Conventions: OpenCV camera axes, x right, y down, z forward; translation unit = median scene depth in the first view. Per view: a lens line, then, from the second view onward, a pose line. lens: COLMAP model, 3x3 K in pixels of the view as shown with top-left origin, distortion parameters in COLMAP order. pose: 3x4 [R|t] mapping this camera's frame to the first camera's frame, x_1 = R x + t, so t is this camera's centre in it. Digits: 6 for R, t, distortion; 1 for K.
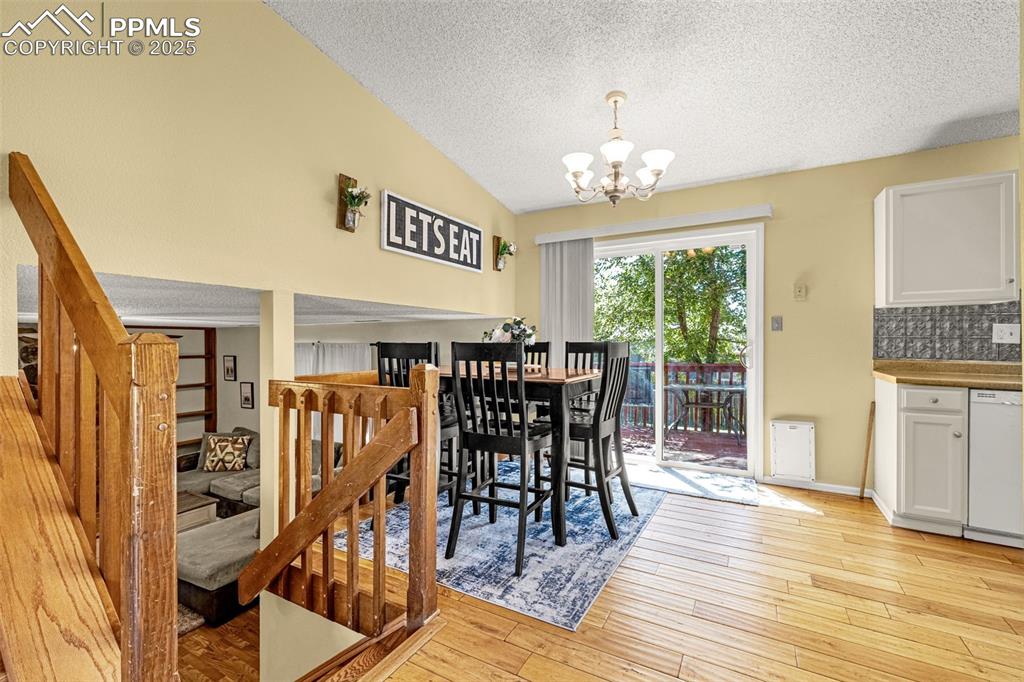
lens RADIAL K [[442.4, 0, 514.3], [0, 442.4, 342.3], [0, 0, 1]] dist [-0.001152, 0.001545]
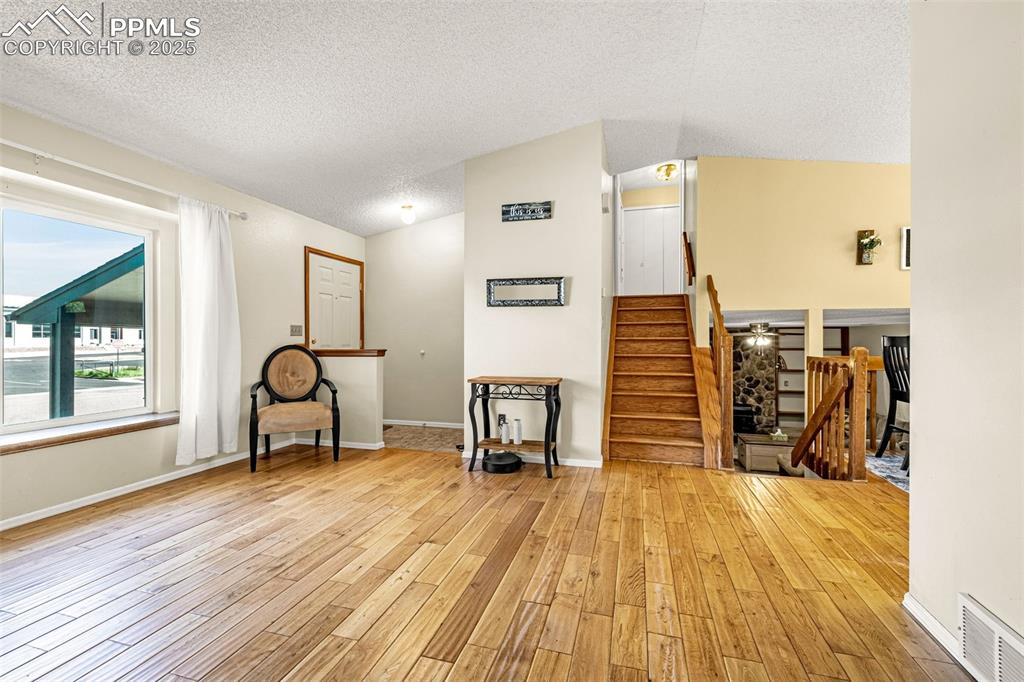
lens RADIAL K [[442.4, 0, 509.6], [0, 442.4, 338.0], [0, 0, 1]] dist [-0.001152, 0.001545]
pose [[0.225295, -0.003443, -0.974285, 0.745133], [-0.000864, 0.999993, -0.003734, 0.011306], [0.974290, 0.001683, 0.225290, -0.497946]]
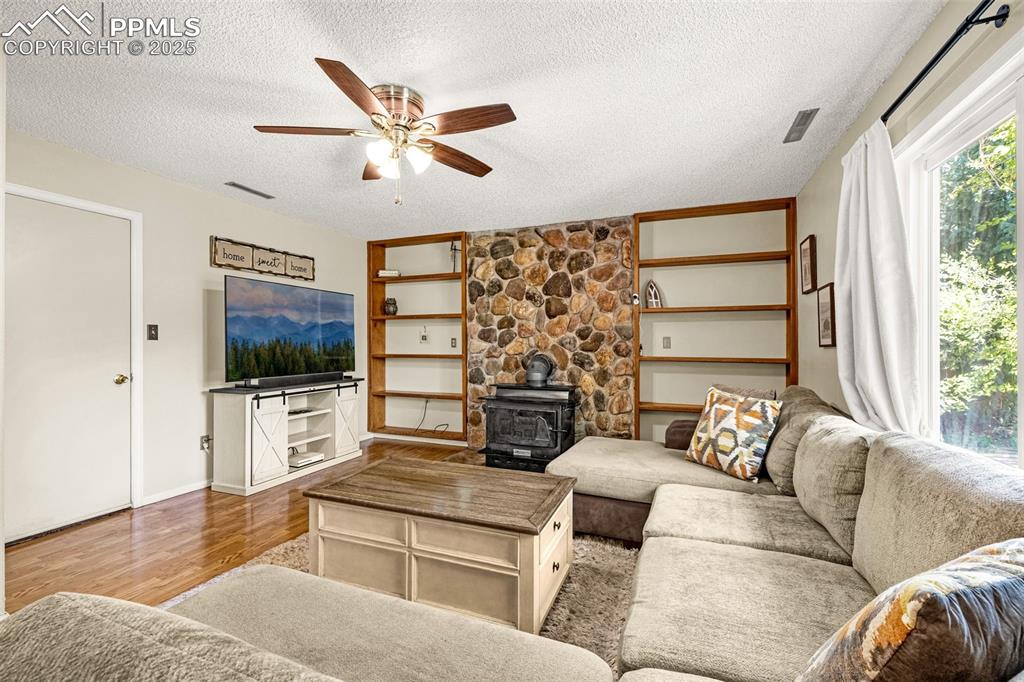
lens RADIAL K [[442.4, 0, 511.2], [0, 442.4, 337.0], [0, 0, 1]] dist [-0.001152, 0.001545]
pose [[0.127195, -0.001782, -0.991876, -0.446153], [0.004873, 0.999987, -0.001171, 0.287009], [0.991866, -0.004685, 0.127202, 1.333294]]
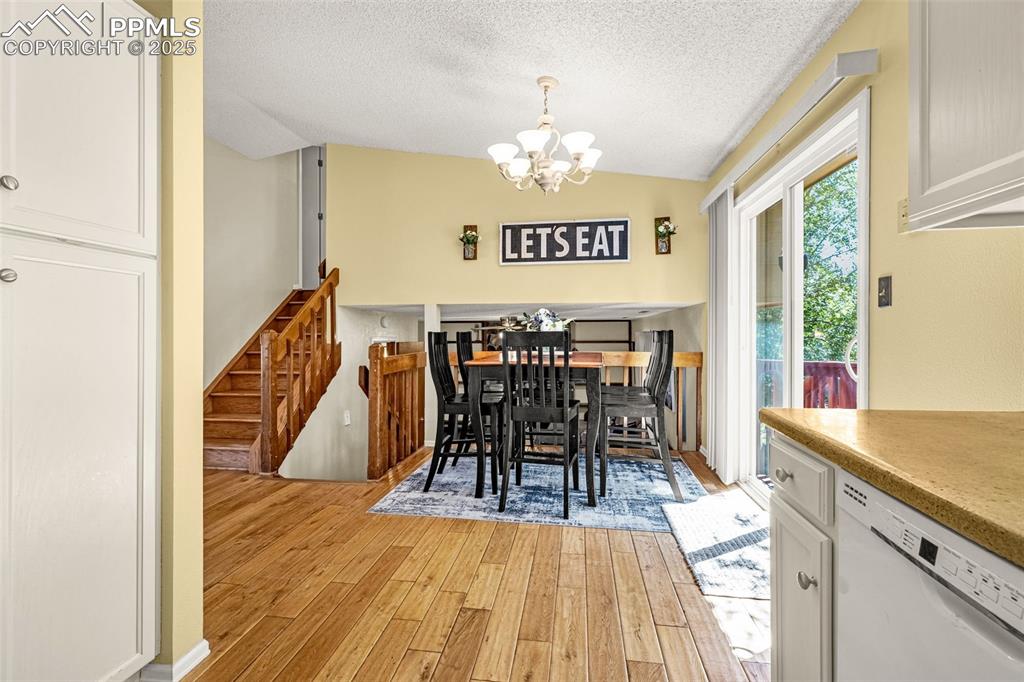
lens RADIAL K [[442.4, 0, 522.6], [0, 442.4, 338.0], [0, 0, 1]] dist [-0.001152, 0.001545]
pose [[0.356384, 0.013844, -0.934237, 0.995381], [0.004263, 0.999856, 0.016443, -0.001791], [0.934330, -0.009843, 0.356274, 0.527675]]
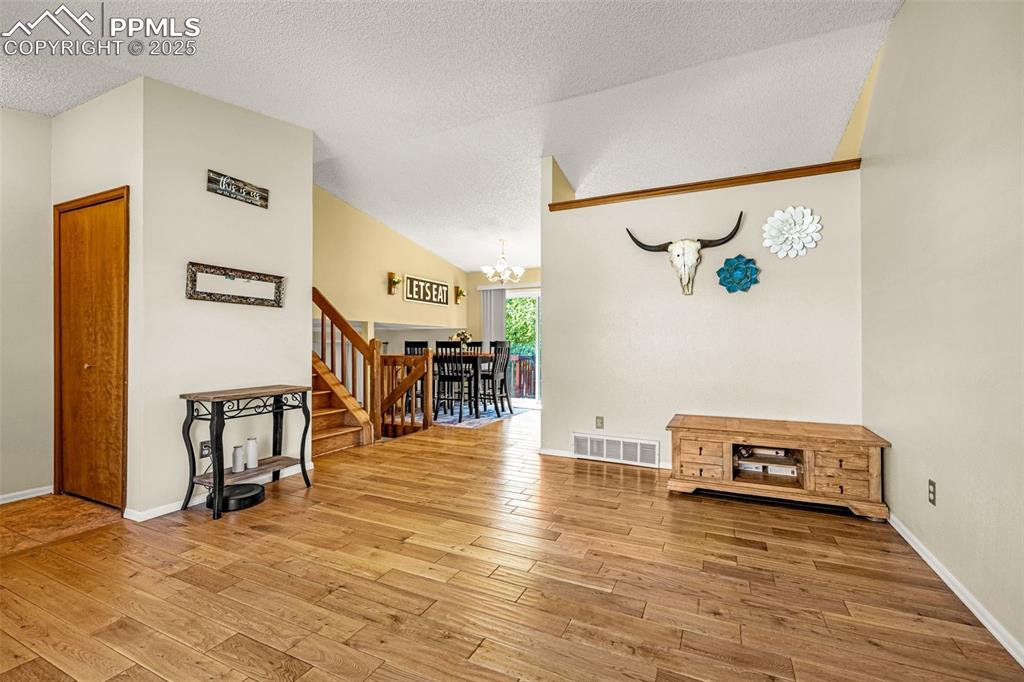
lens RADIAL K [[442.4, 0, 525.8], [0, 442.4, 340.8], [0, 0, 1]] dist [-0.001152, 0.001545]
pose [[0.995926, 0.002102, 0.090151, 0.117289], [-0.001608, 0.999983, -0.005554, 0.008806], [-0.090161, 0.005387, 0.995913, -1.267350]]
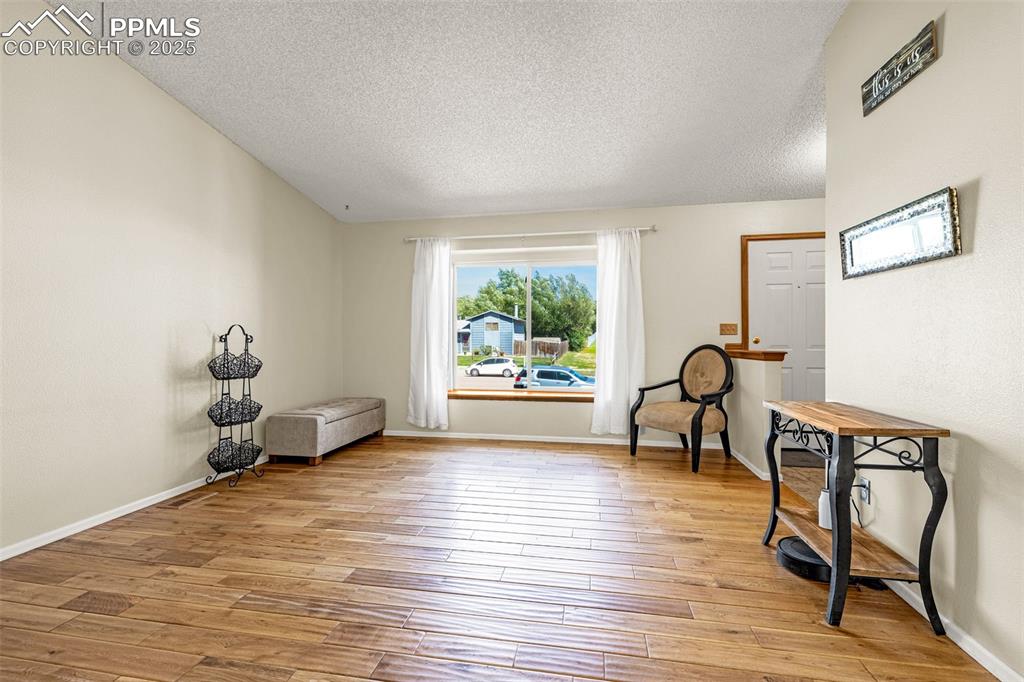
lens RADIAL K [[442.4, 0, 507.4], [0, 442.4, 339.8], [0, 0, 1]] dist [-0.001152, 0.001545]
pose [[-0.950583, 0.003426, -0.310450, 0.231028], [0.003117, 0.999994, 0.001491, 0.010318], [0.310454, 0.000450, -0.950588, 0.239167]]
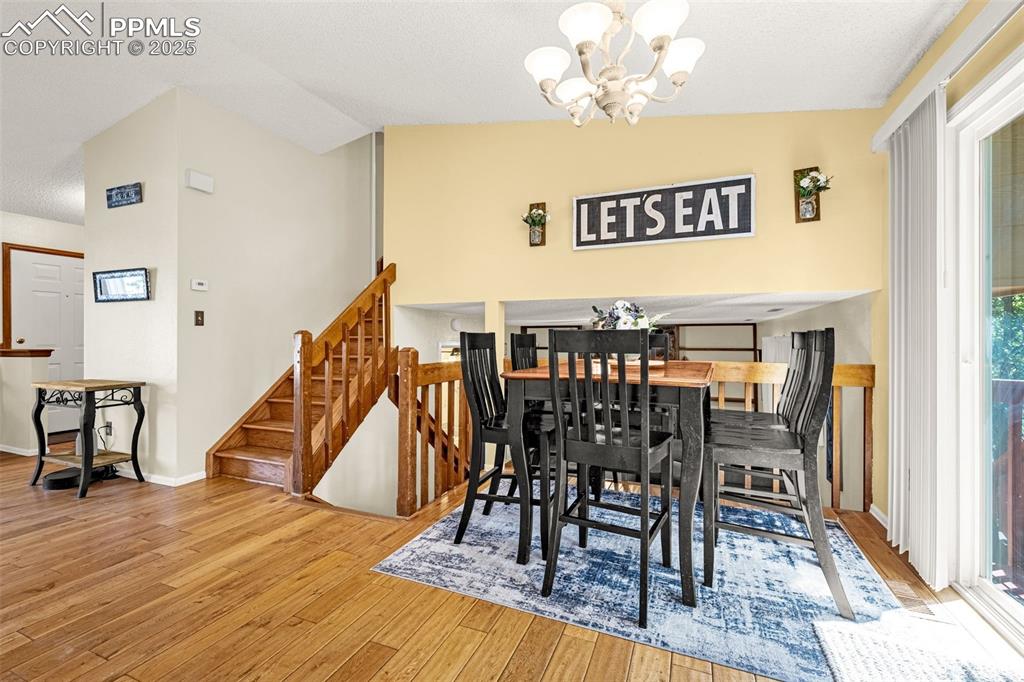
lens RADIAL K [[442.4, 0, 517.8], [0, 442.4, 337.6], [0, 0, 1]] dist [-0.001152, 0.001545]
pose [[0.109477, -0.001140, -0.993989, 0.756170], [0.001248, 0.999999, -0.001009, 0.010102], [0.993989, -0.001130, 0.109478, 0.693488]]
